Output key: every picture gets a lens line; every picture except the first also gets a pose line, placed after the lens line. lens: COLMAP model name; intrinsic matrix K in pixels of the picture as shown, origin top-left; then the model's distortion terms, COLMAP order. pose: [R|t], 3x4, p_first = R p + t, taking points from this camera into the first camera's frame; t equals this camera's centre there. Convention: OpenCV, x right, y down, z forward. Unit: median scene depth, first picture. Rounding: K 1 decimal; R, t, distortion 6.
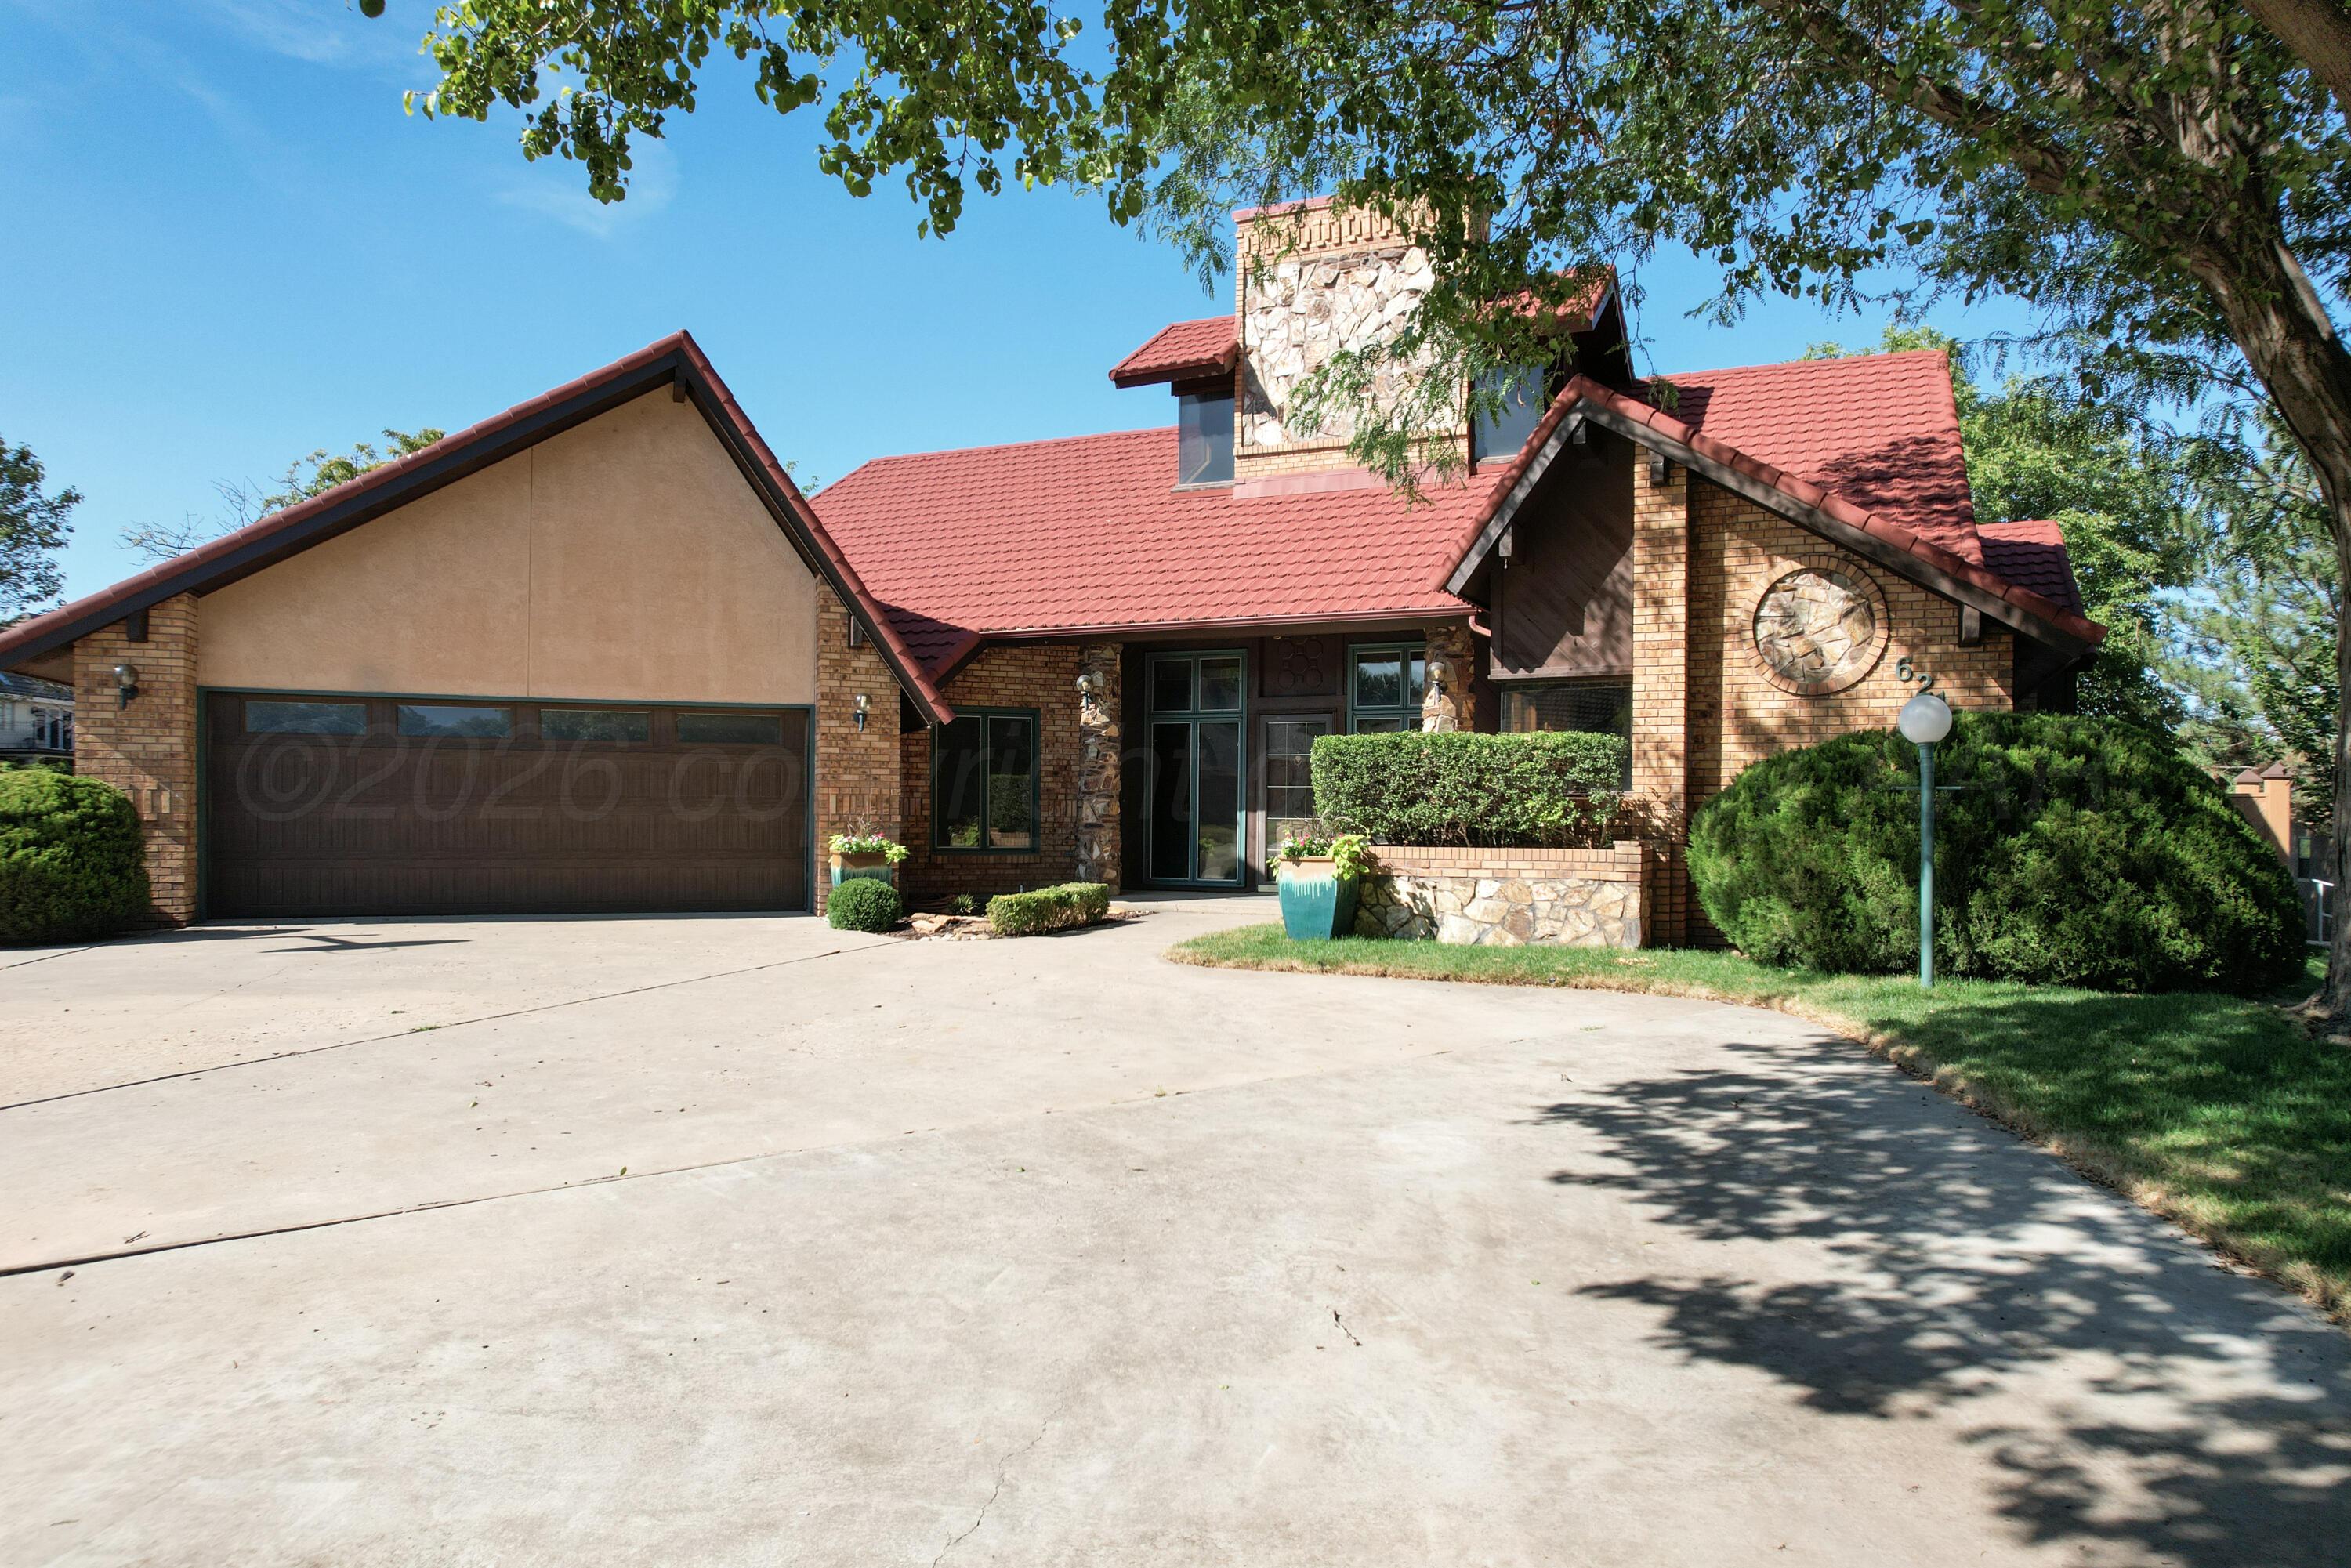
lens RADIAL K [[1540.6, 0, 1183.5], [0, 1540.6, 800.1], [0, 0, 1]] dist [-0.084208, 0.073658]
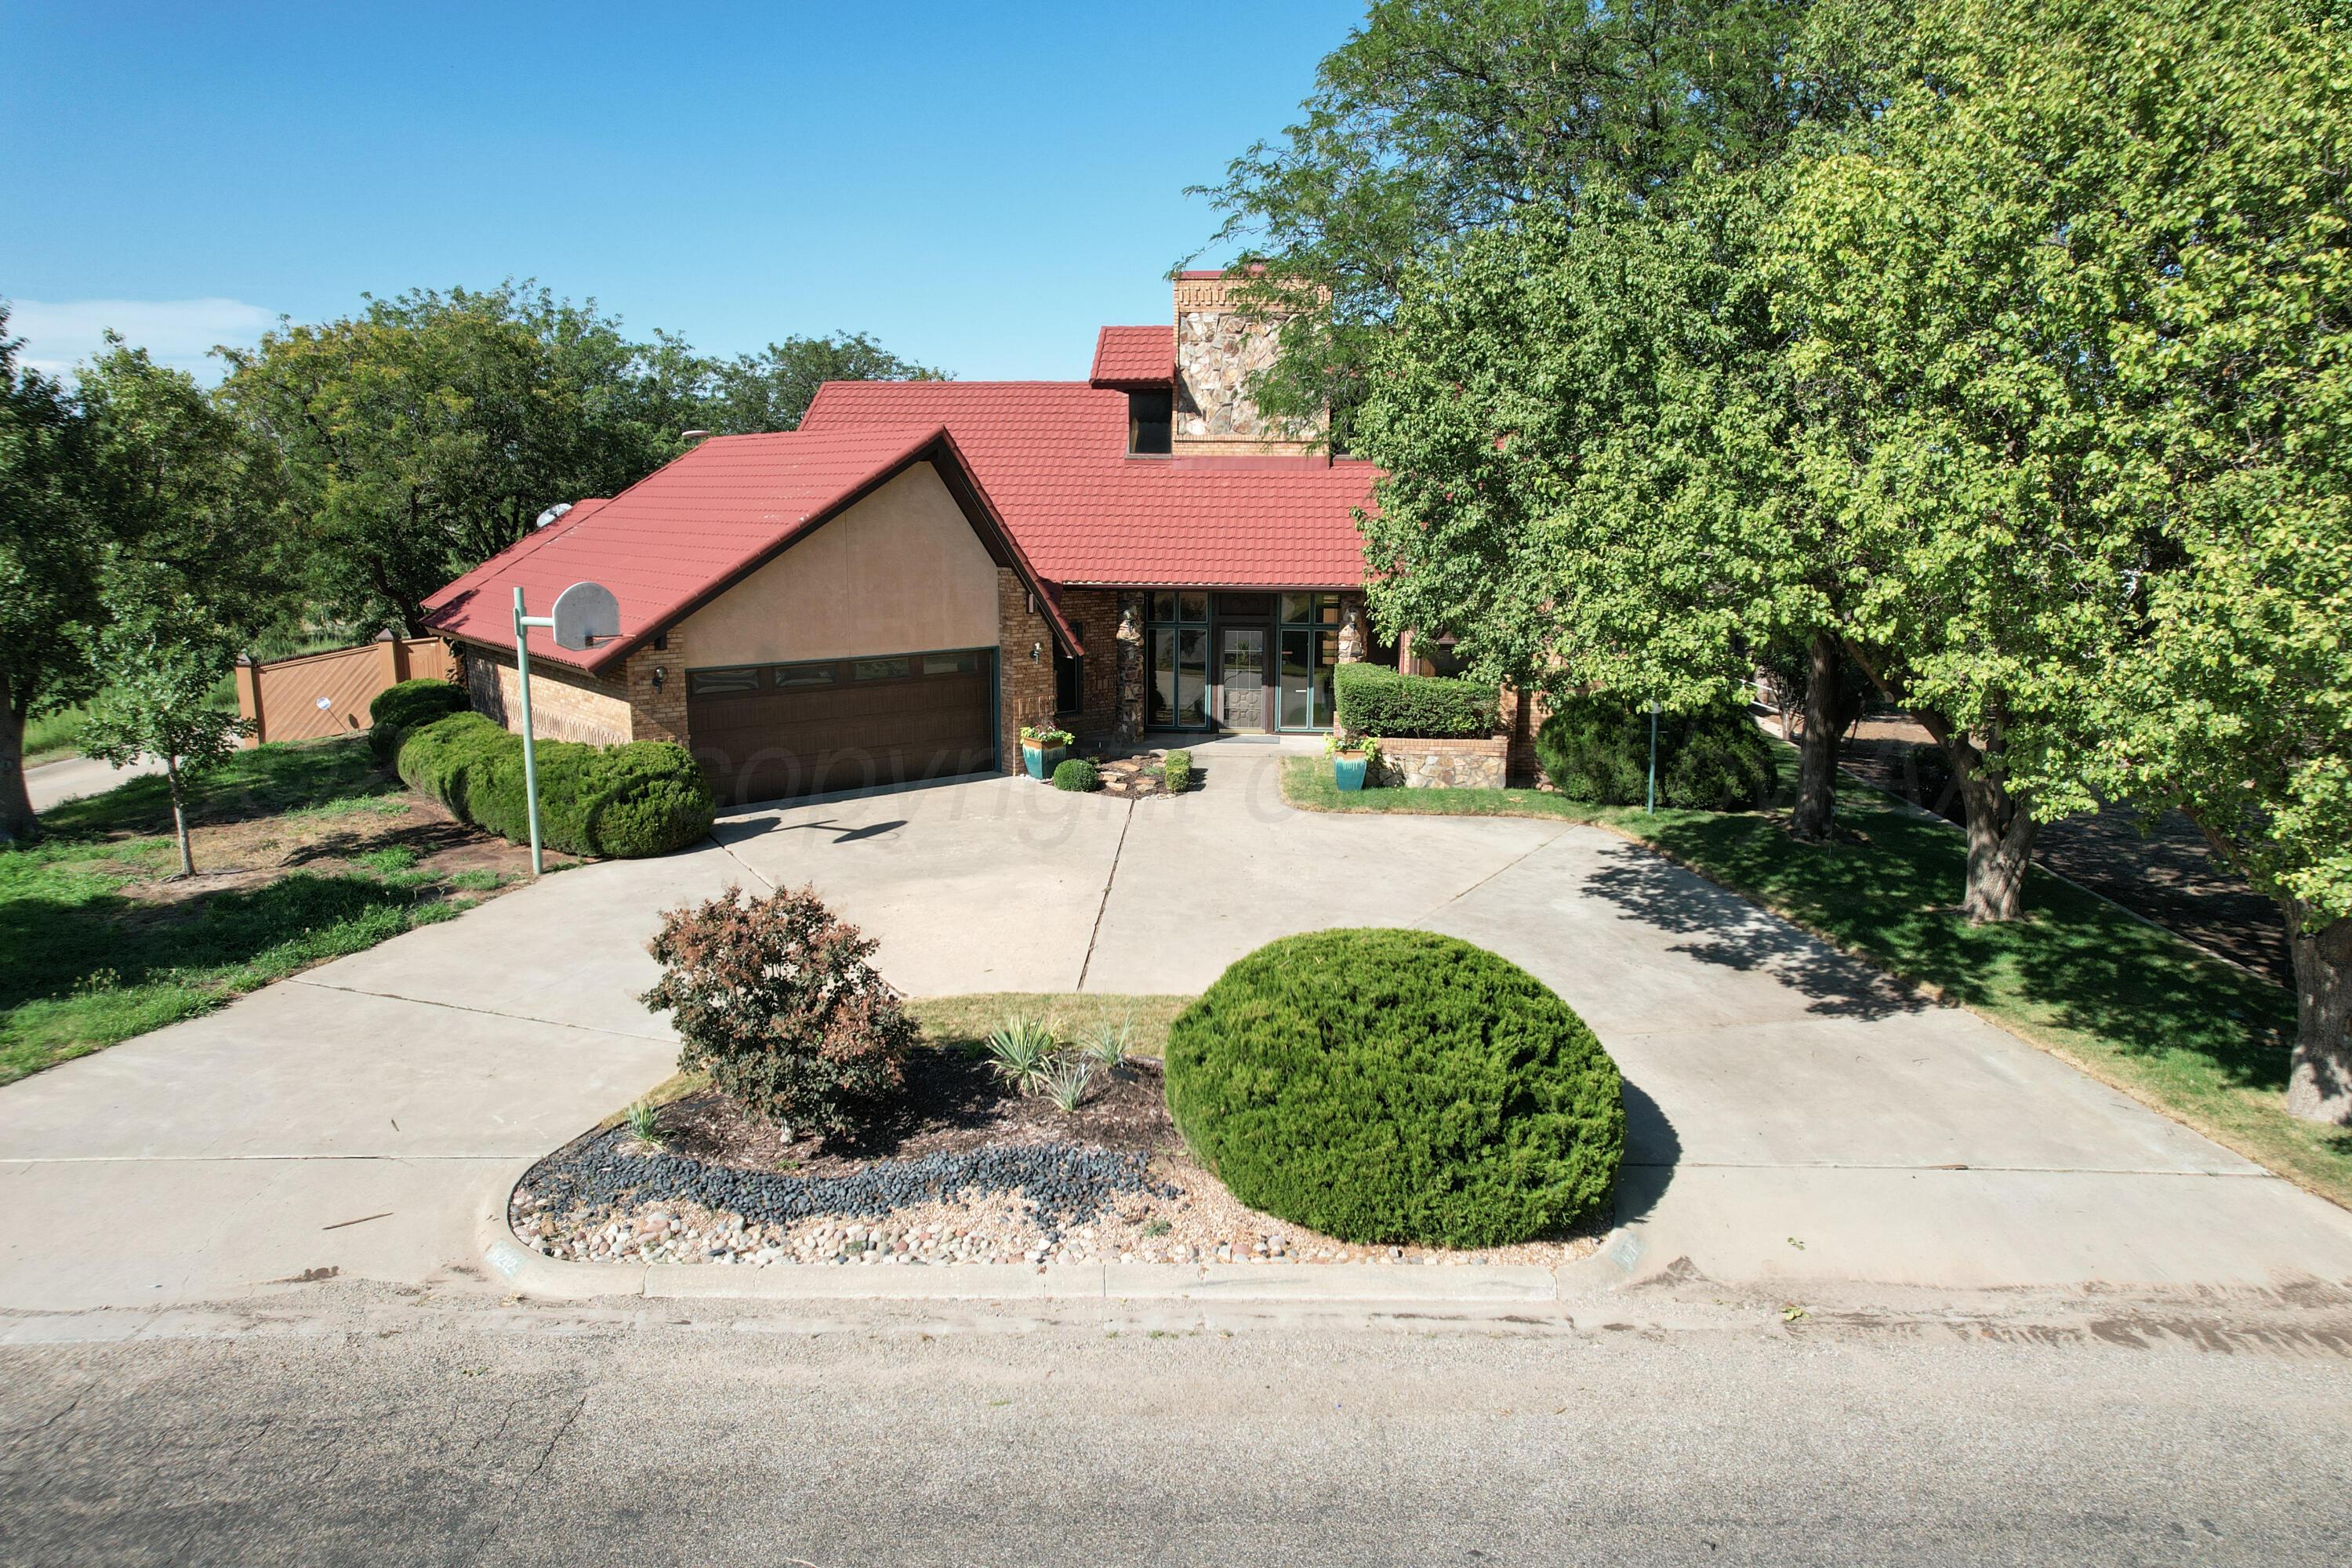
lens RADIAL K [[1541.3, 0, 1184.0], [0, 1541.3, 800.1], [0, 0, 1]] dist [-0.084208, 0.073658]
pose [[0.940736, -0.070332, 0.331768, -0.782009], [-0.001770, 0.977228, 0.212185, -0.319349], [-0.339136, -0.200197, 0.919189, -0.763439]]
